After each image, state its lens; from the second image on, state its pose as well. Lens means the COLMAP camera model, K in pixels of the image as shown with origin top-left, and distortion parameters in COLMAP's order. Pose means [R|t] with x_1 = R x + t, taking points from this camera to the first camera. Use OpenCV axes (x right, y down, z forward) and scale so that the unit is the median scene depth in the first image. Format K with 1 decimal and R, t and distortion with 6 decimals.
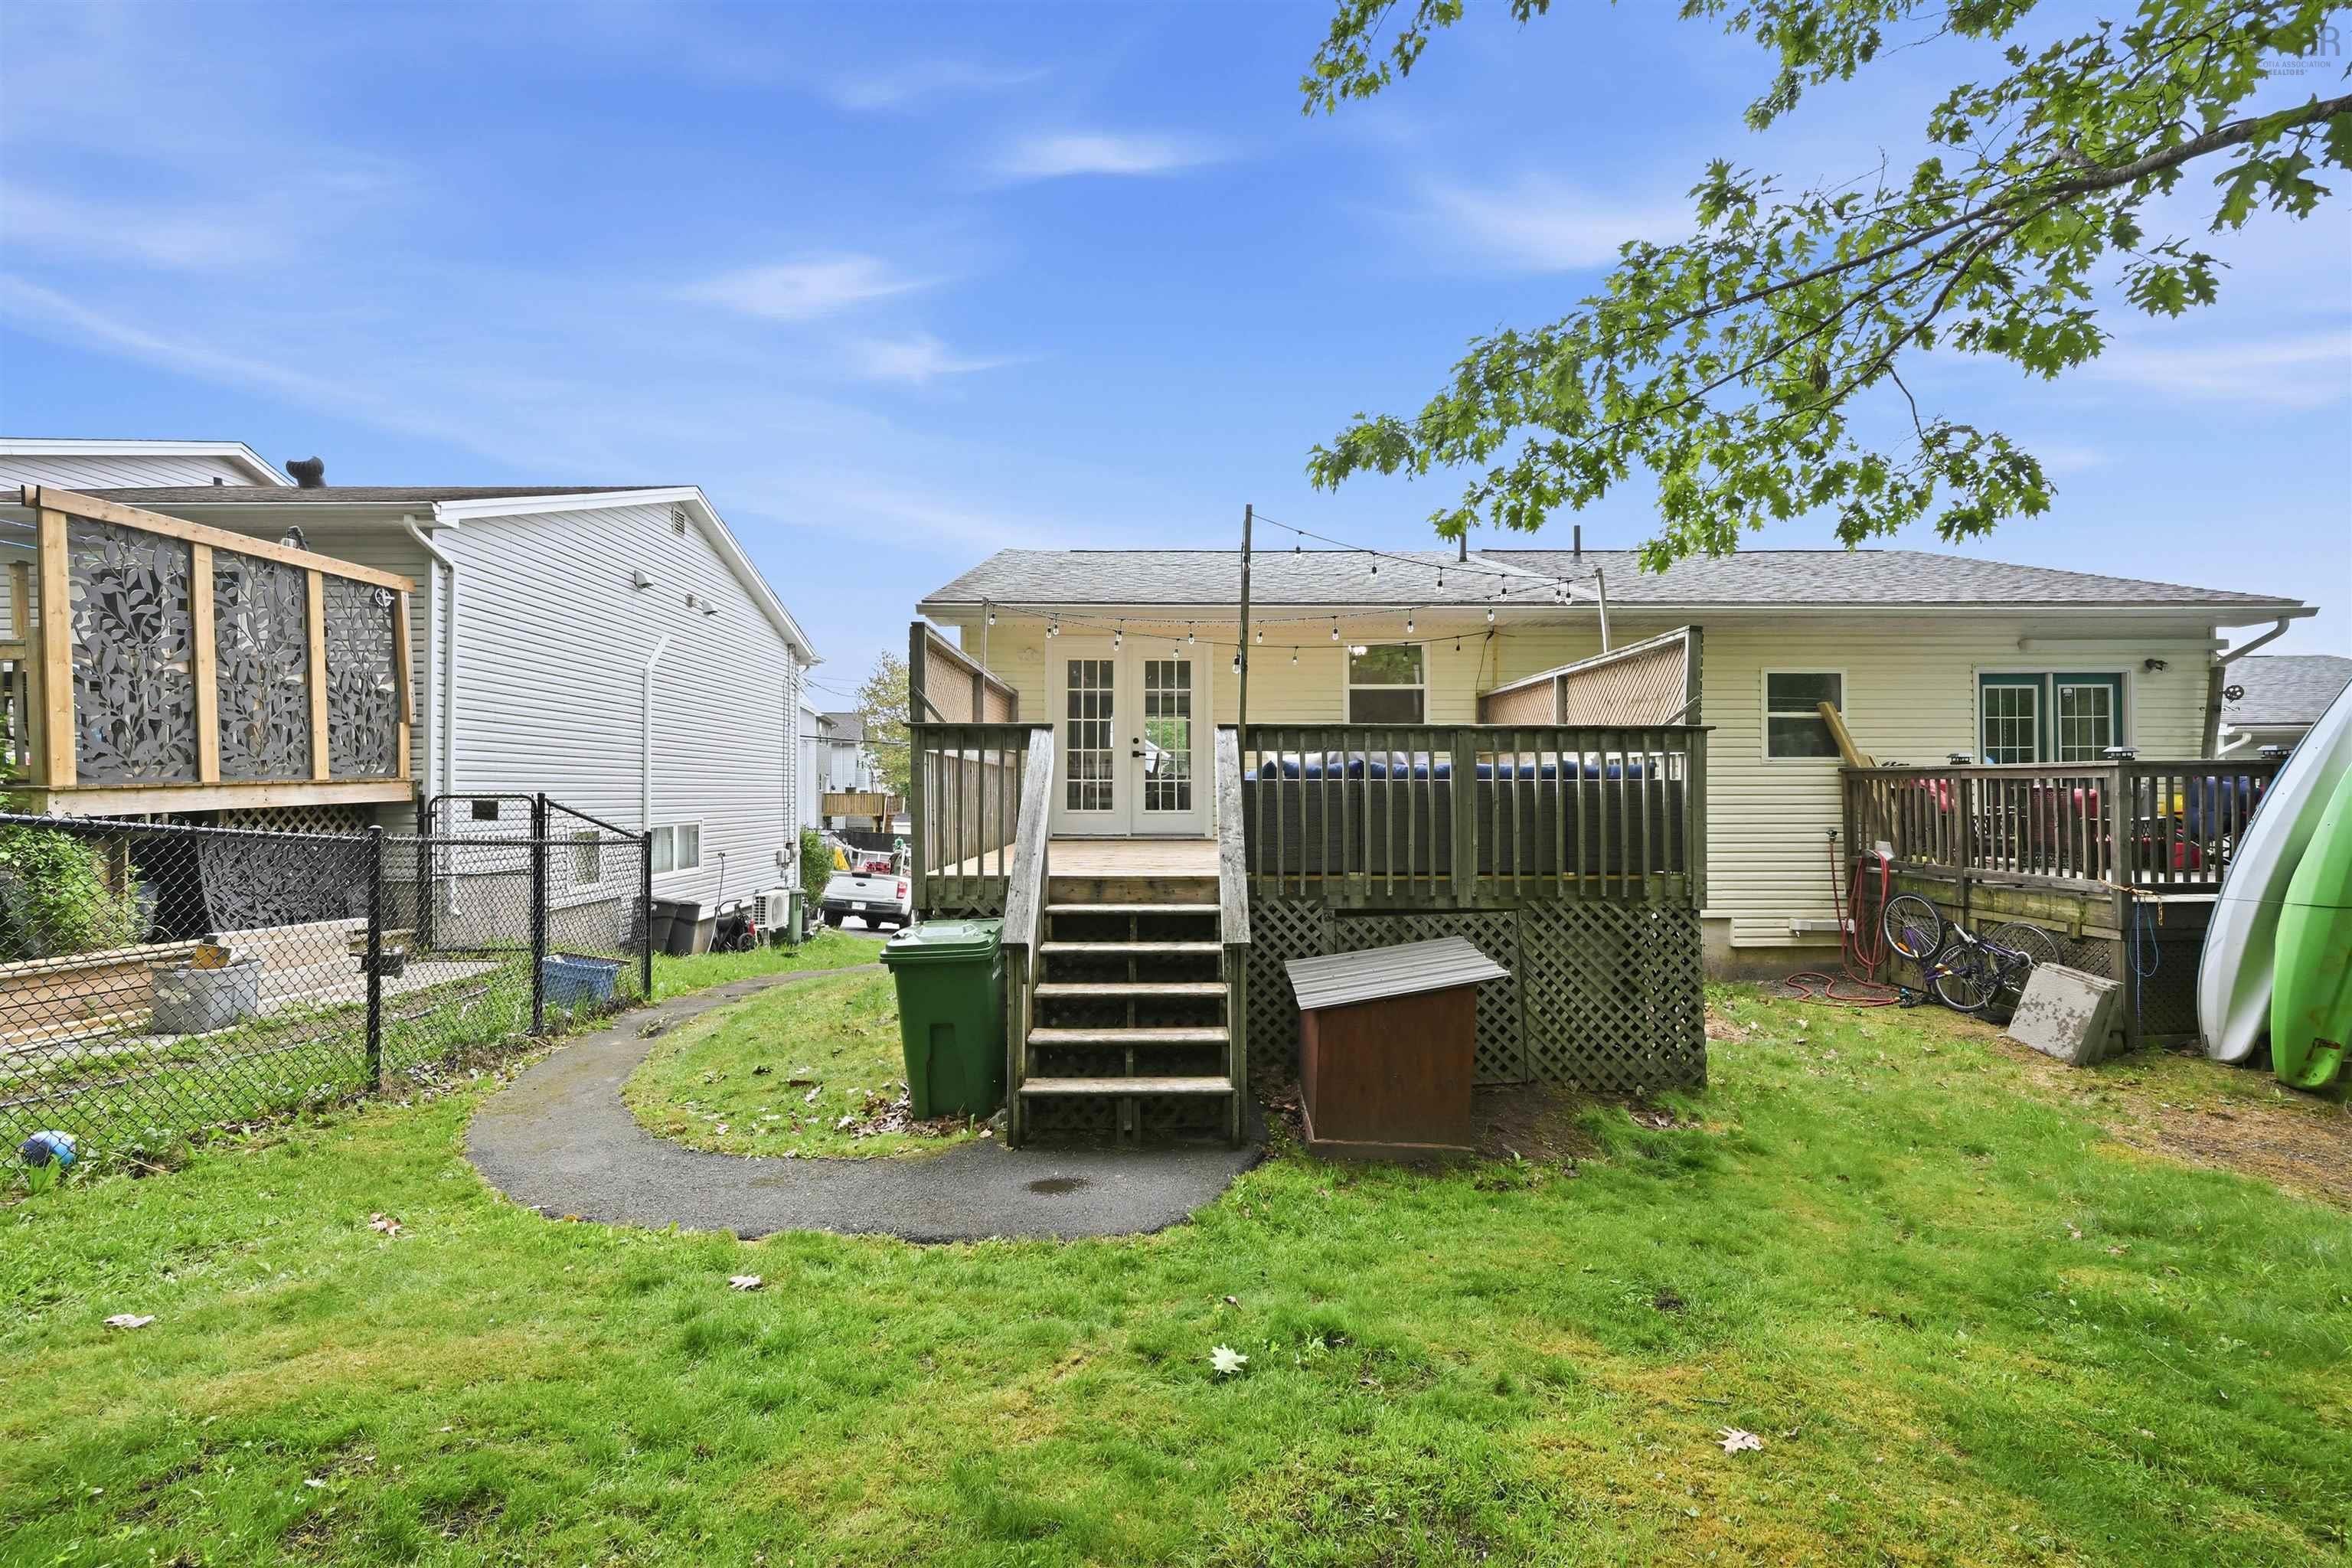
lens RADIAL K [[987.9, 0, 1175.4], [0, 987.9, 787.2], [0, 0, 1]] dist [-0.001002, -0.000173]
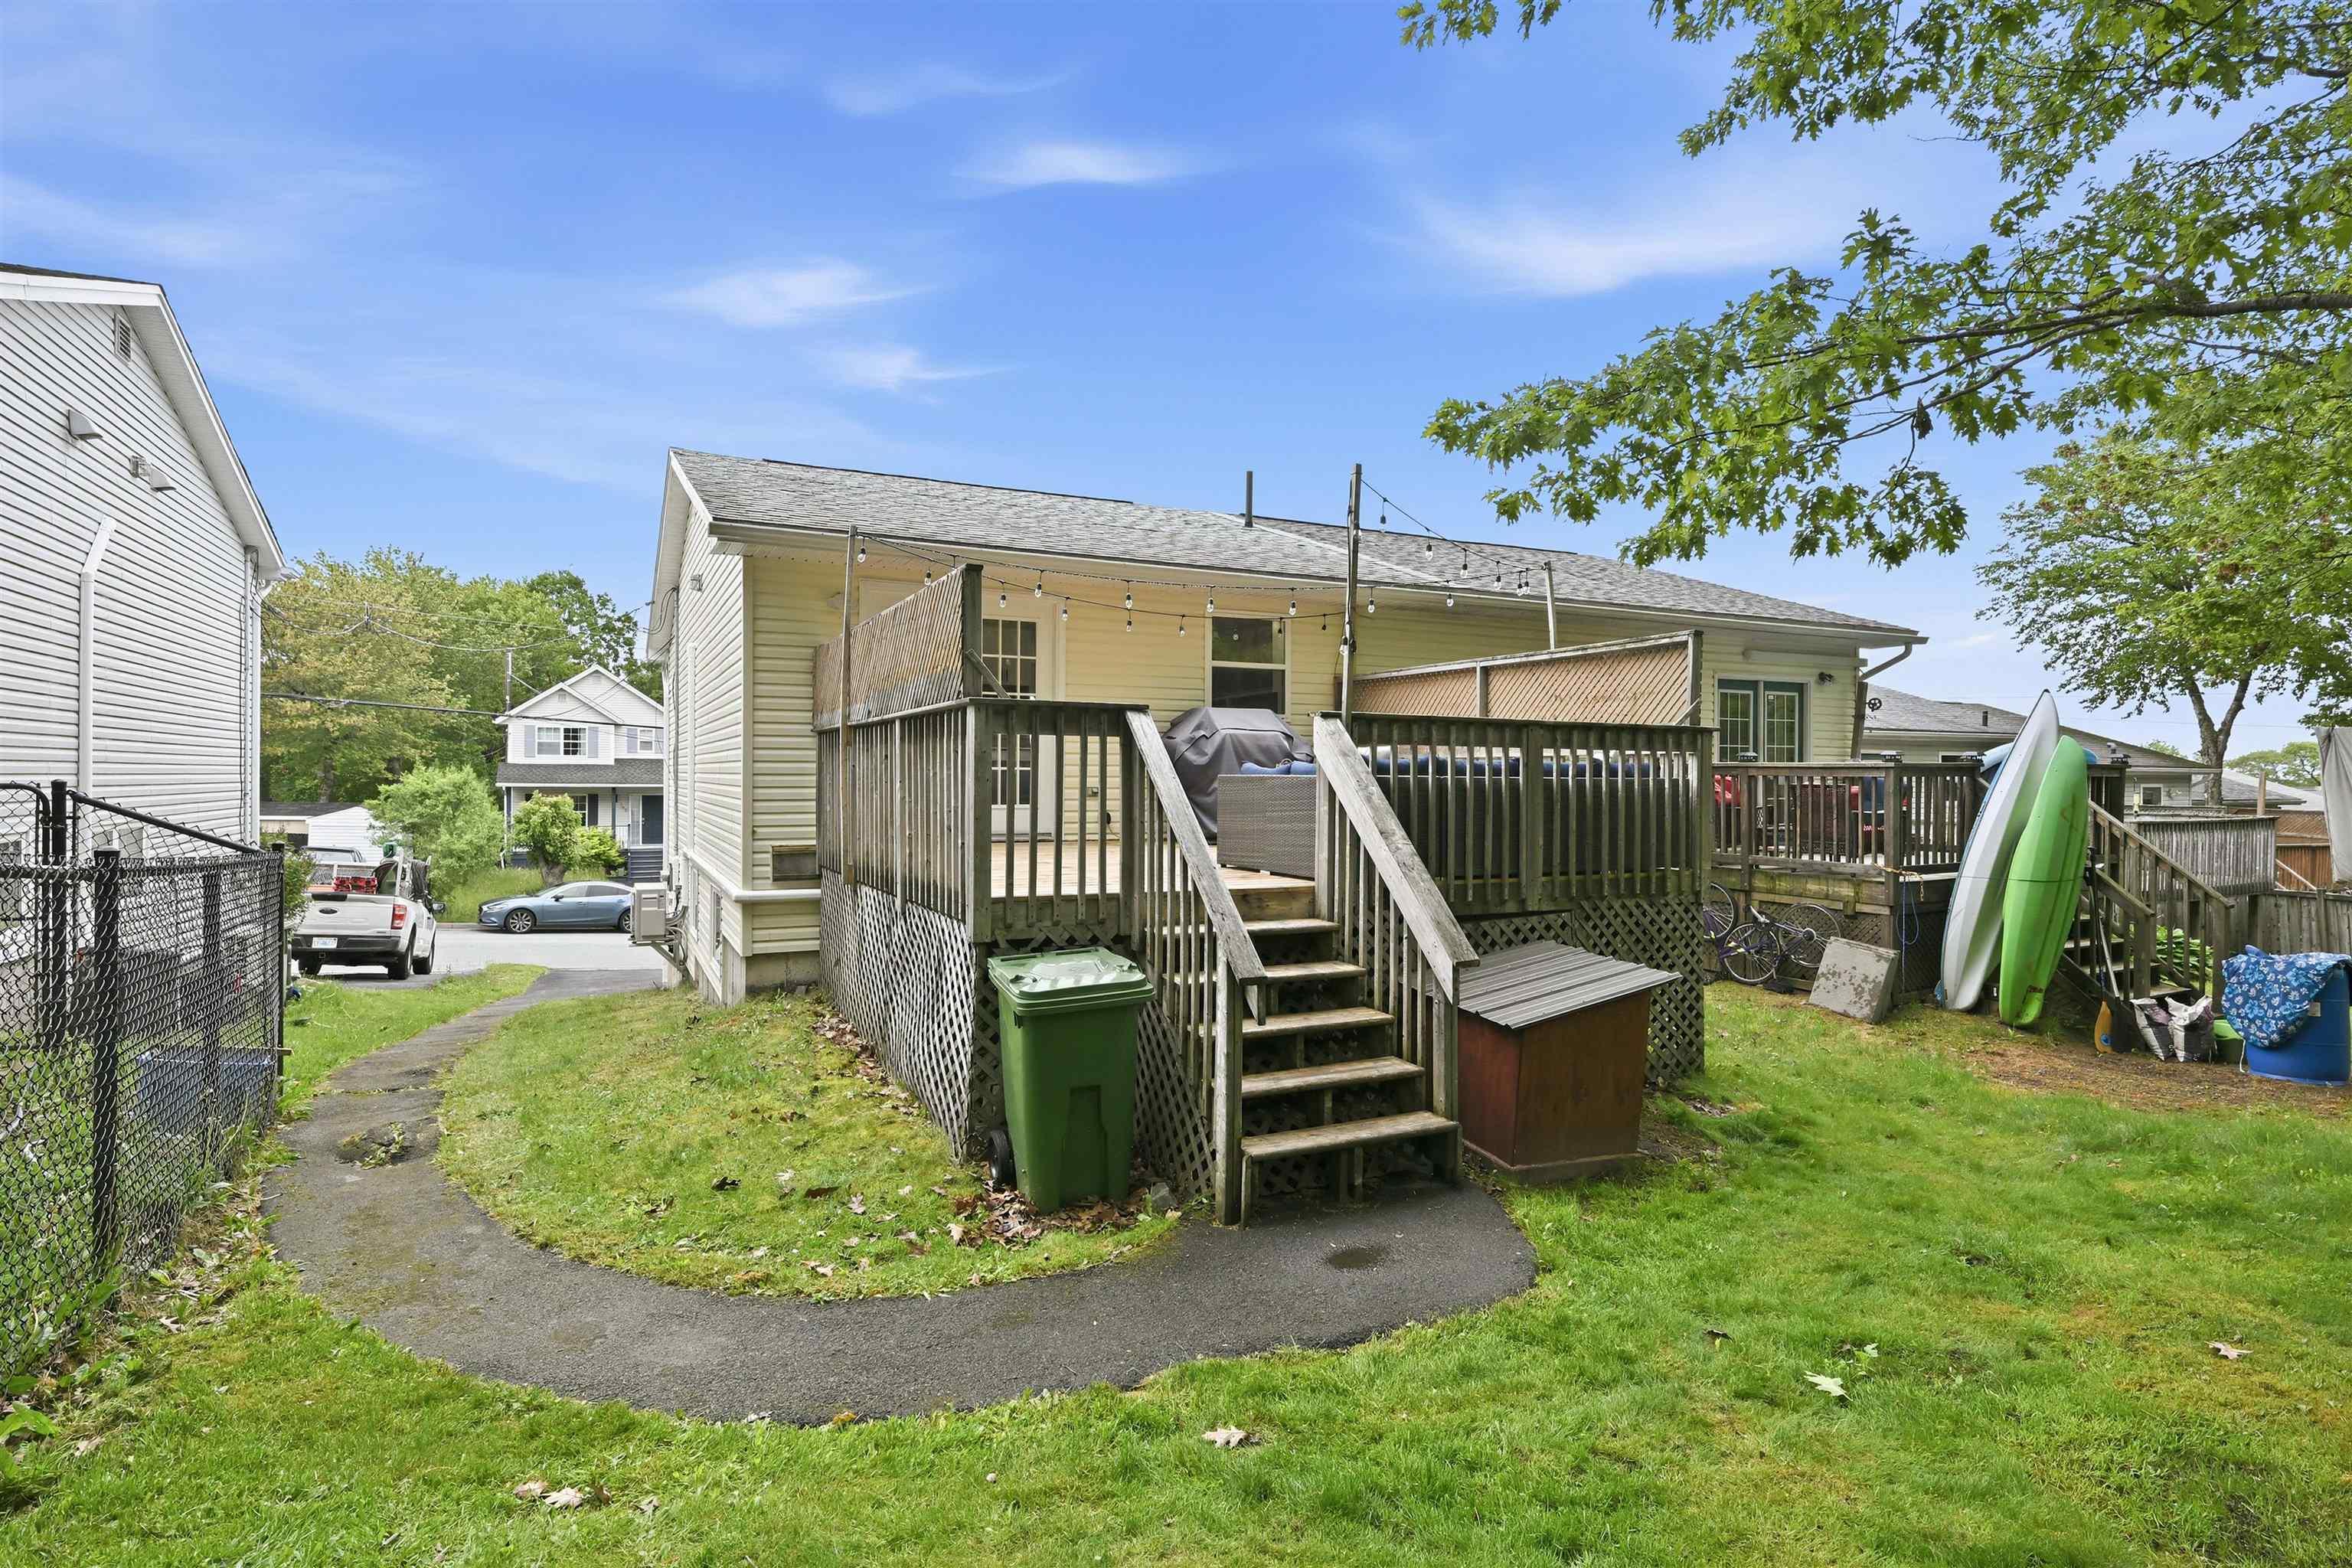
lens RADIAL K [[1176.7, 0, 1176.0], [0, 1176.7, 784.0], [0, 0, 1]] dist [-0.001044, -0.000505]
pose [[0.904191, 0.004332, 0.427105, -0.489621], [-0.009944, 0.999891, 0.010911, -0.009475], [-0.427012, -0.014112, 0.904136, 0.111513]]
